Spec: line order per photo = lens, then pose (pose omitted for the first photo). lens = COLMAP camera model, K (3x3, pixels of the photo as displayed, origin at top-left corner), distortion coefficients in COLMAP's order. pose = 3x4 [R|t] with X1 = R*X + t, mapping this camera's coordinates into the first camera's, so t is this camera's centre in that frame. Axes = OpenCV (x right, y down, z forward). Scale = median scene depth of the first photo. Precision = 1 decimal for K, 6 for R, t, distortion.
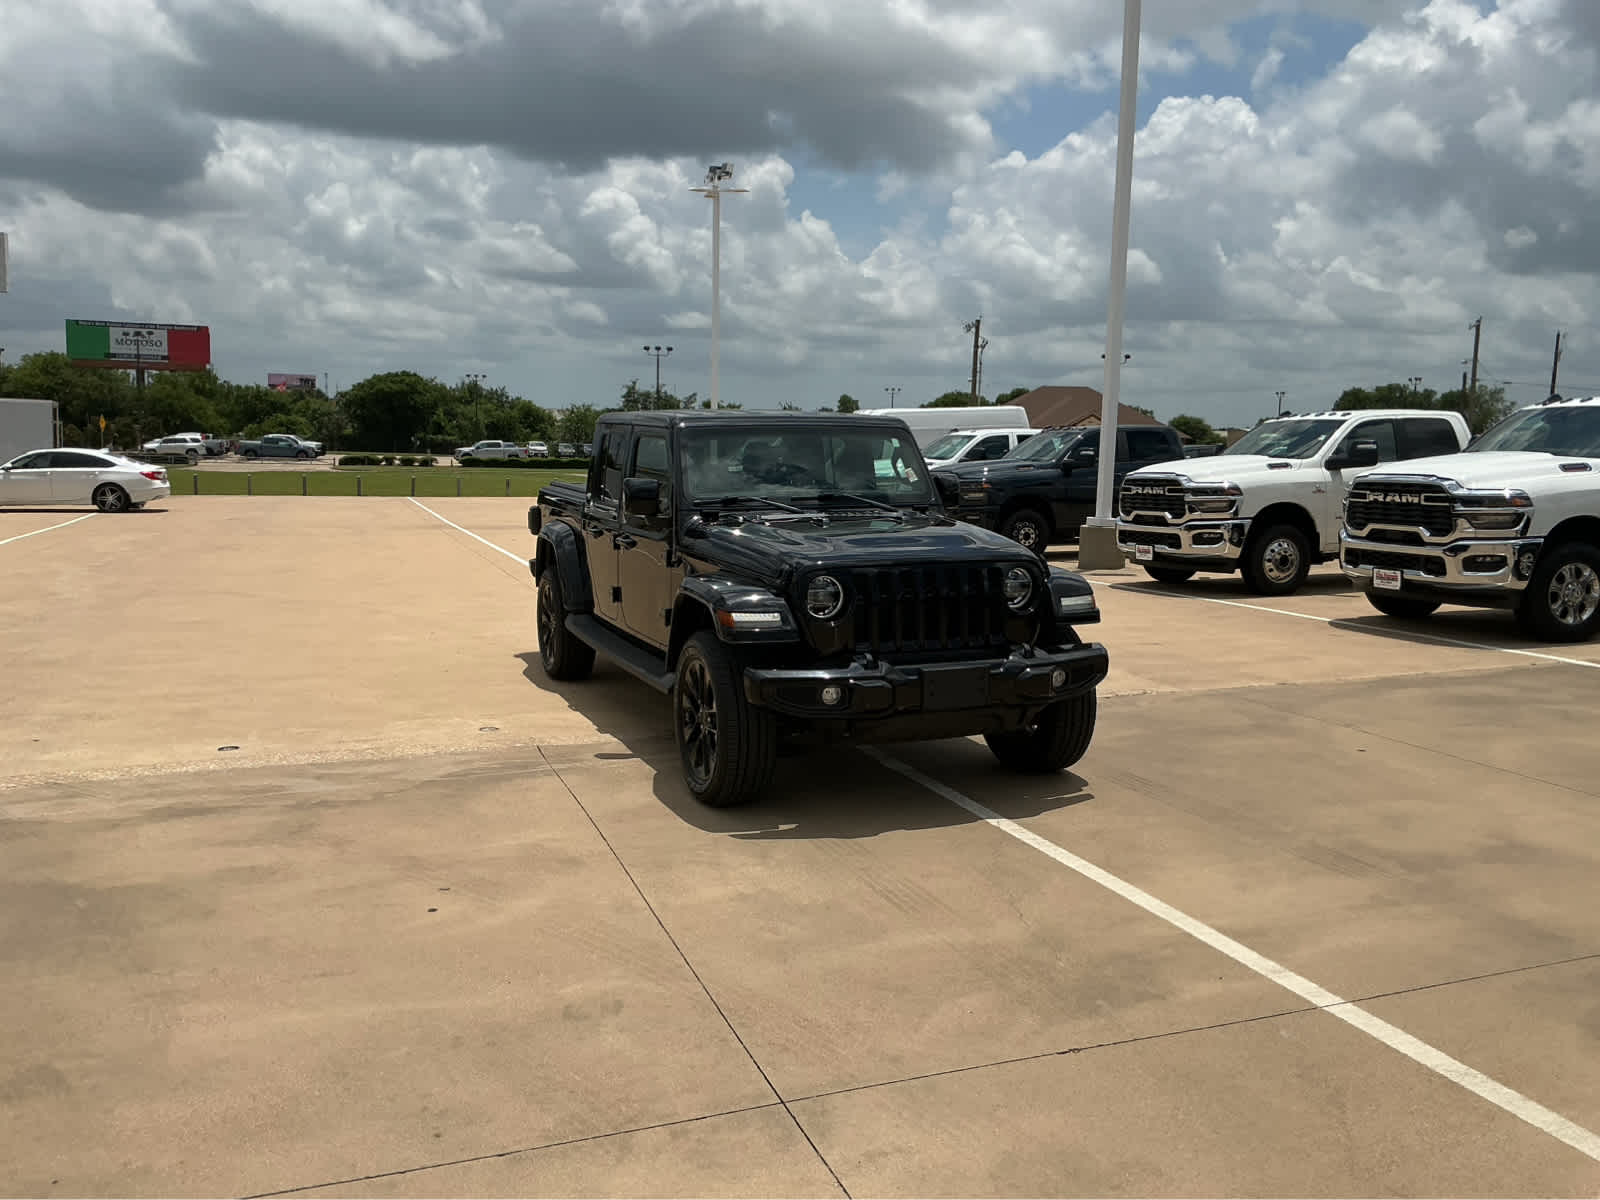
lens RADIAL K [[1423.3, 0, 836.6], [0, 1423.3, 656.6], [0, 0, 1]] dist [0.099647, -0.195923]
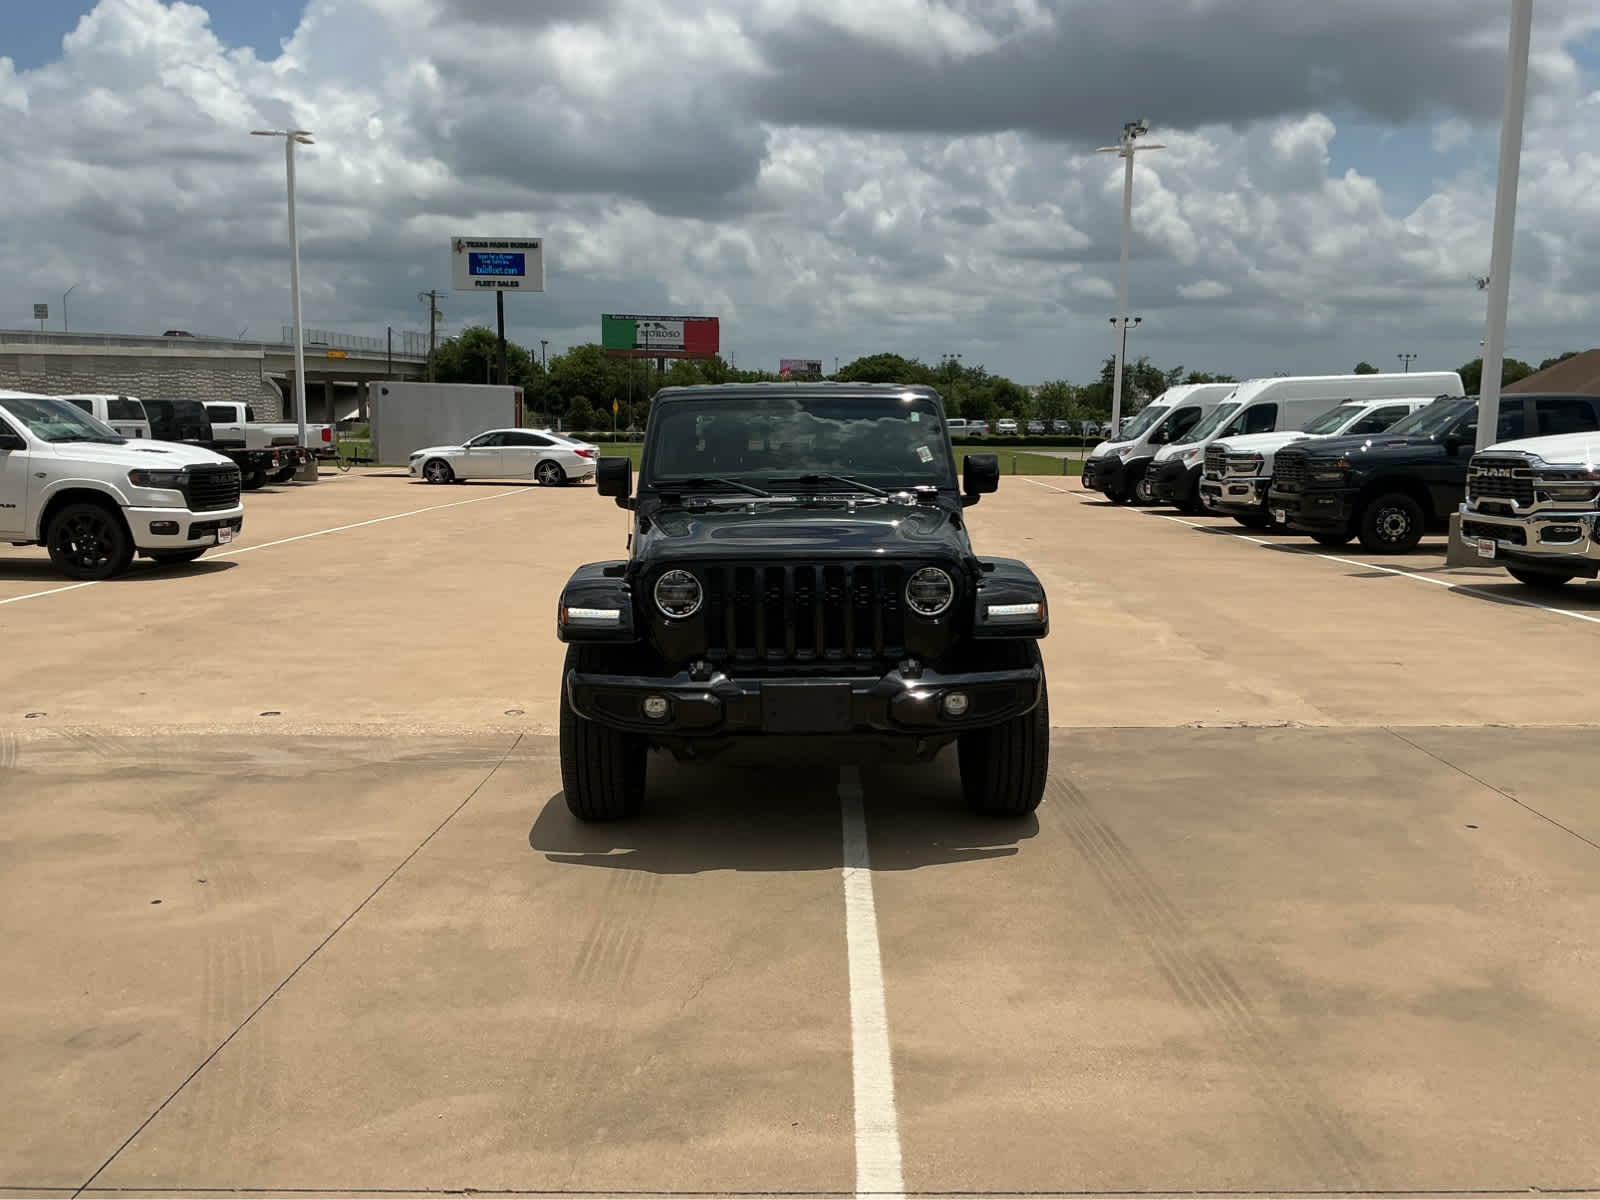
lens RADIAL K [[1423.3, 0, 798.3], [0, 1423.3, 600.1], [0, 0, 1]] dist [0.099647, -0.195923]
pose [[0.922818, 0.041848, -0.382957, 0.136529], [-0.050561, 0.998640, -0.012712, -0.010419], [0.381905, 0.031093, 0.923679, 0.073591]]
